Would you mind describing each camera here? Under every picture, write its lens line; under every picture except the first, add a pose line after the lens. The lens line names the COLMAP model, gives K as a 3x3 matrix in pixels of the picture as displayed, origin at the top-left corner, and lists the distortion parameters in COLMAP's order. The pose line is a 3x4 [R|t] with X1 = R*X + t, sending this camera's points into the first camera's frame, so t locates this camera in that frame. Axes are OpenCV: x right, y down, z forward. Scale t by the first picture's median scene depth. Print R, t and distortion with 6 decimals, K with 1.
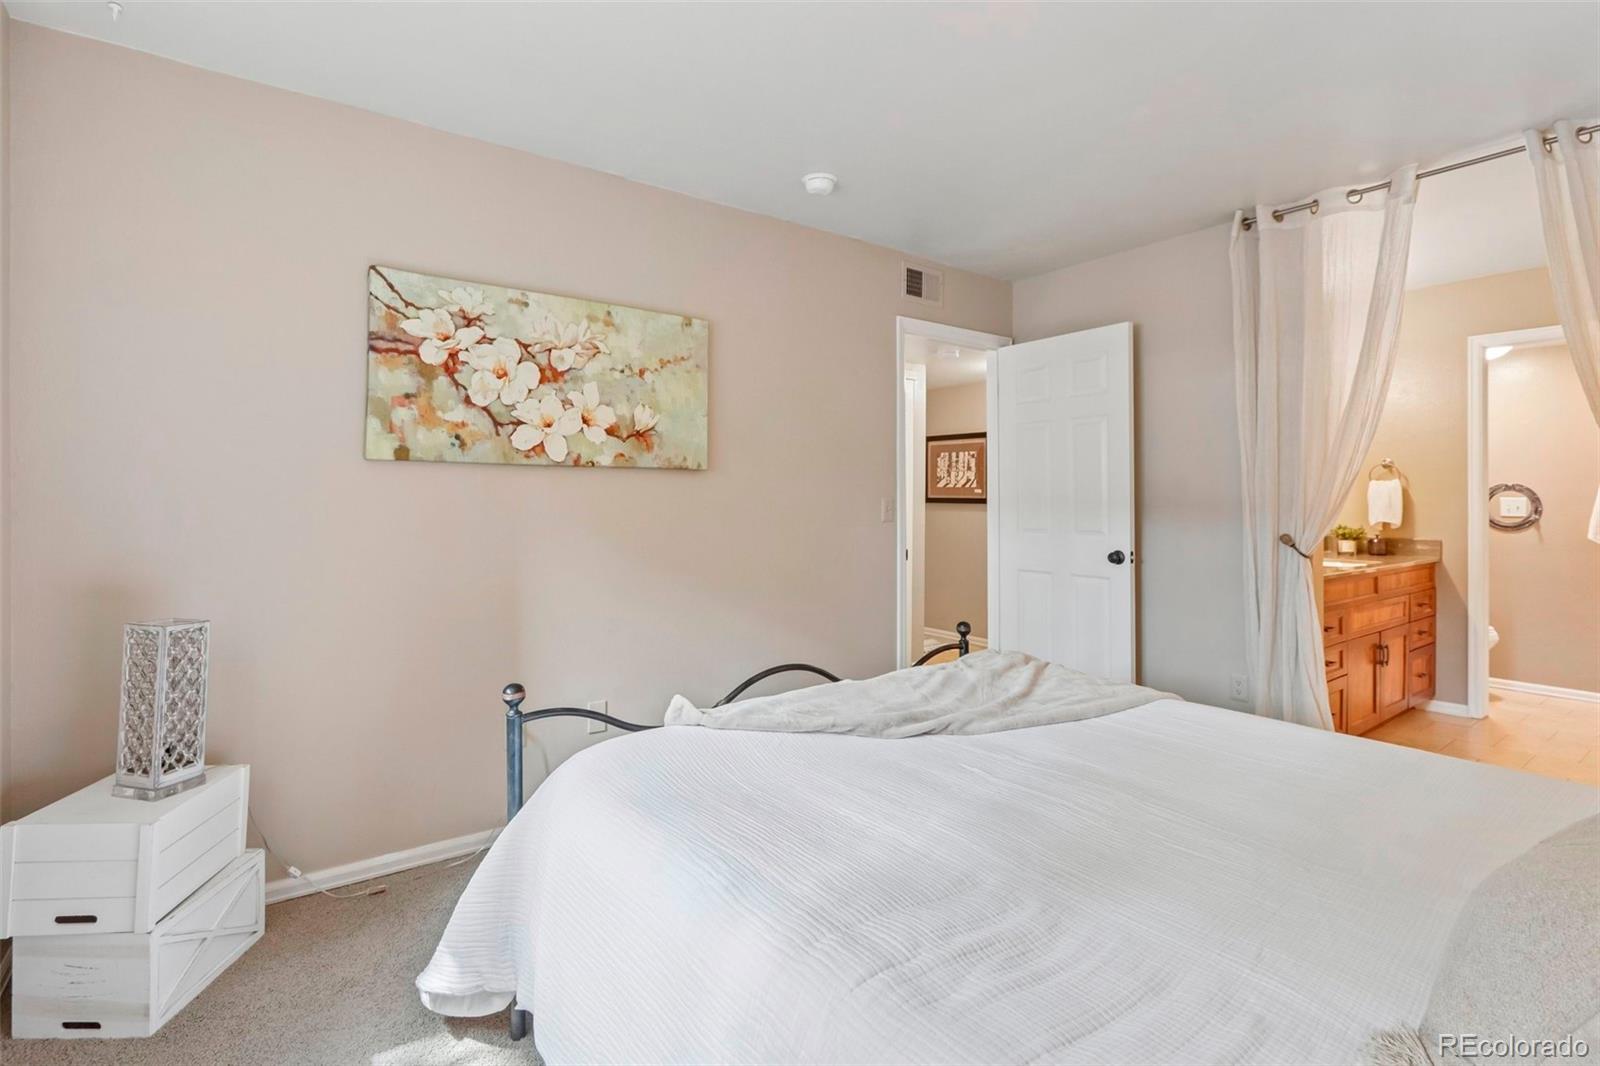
lens RADIAL K [[748.2, 0, 810.7], [0, 748.2, 499.4], [0, 0, 1]] dist [-0.014044, 0.002683]
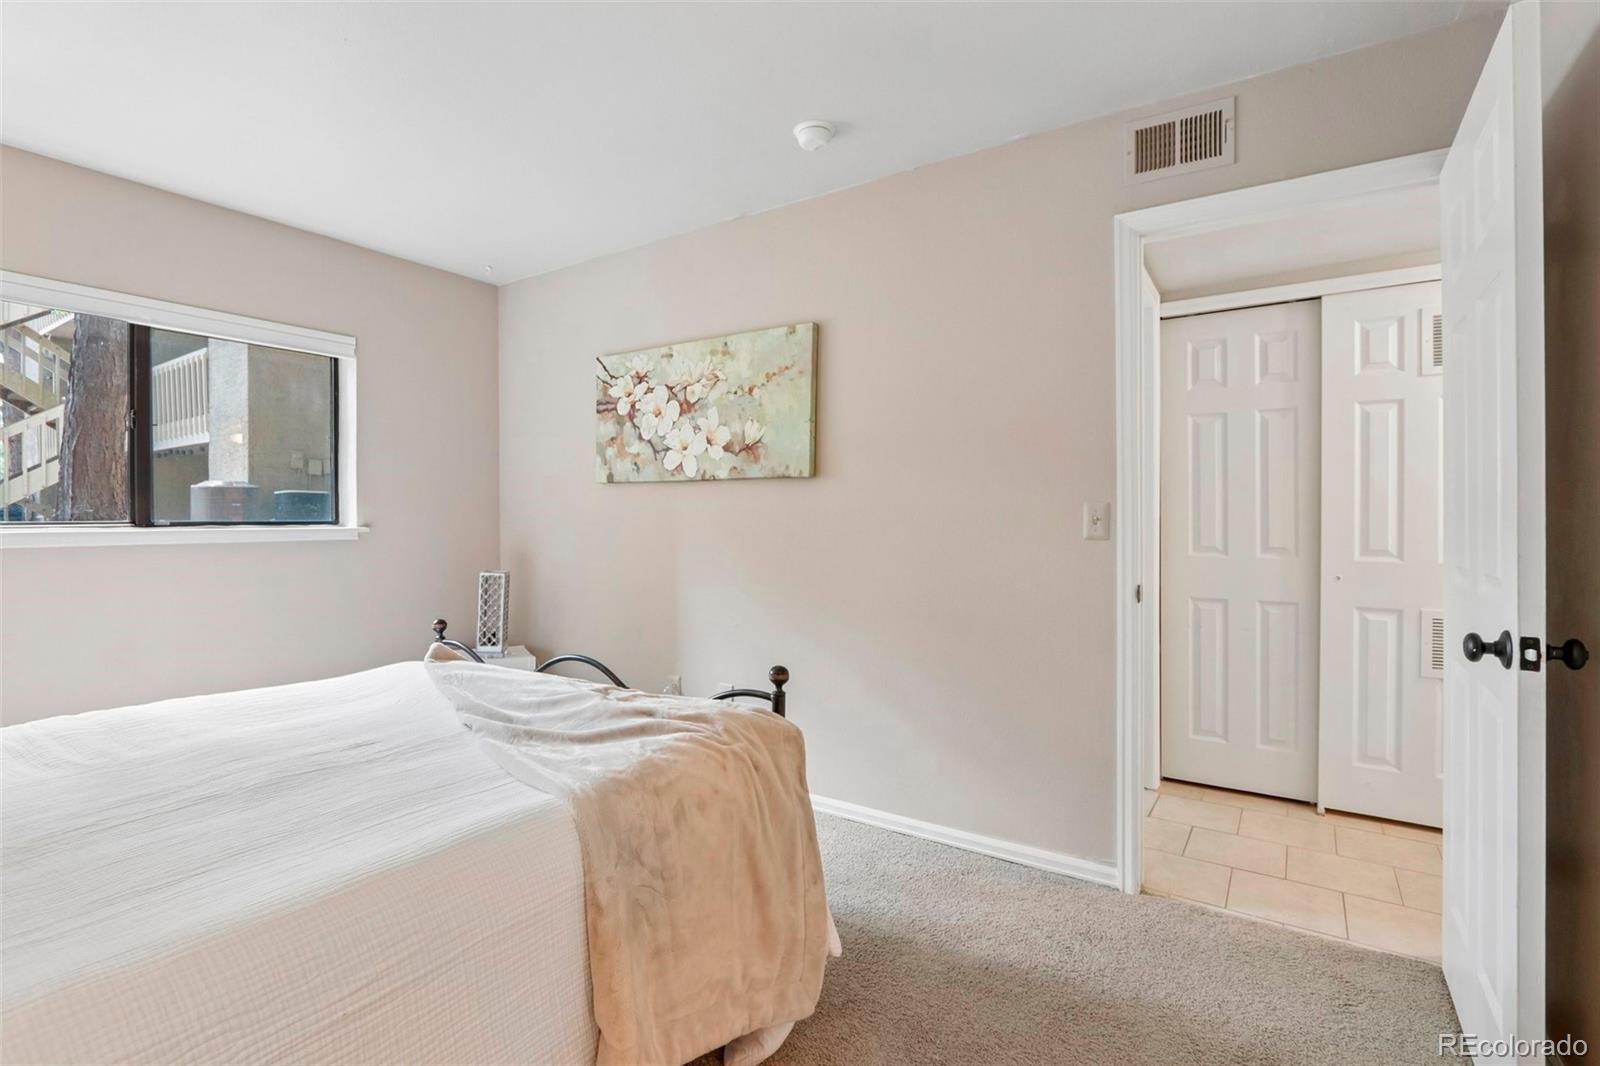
lens RADIAL K [[748.2, 0, 802.5], [0, 748.2, 529.0], [0, 0, 1]] dist [-0.014044, 0.002683]
pose [[0.340445, 0.010291, -0.940208, 0.879485], [-0.004008, 0.999947, 0.009494, 0.021844], [0.940256, 0.000536, 0.340469, 0.756326]]
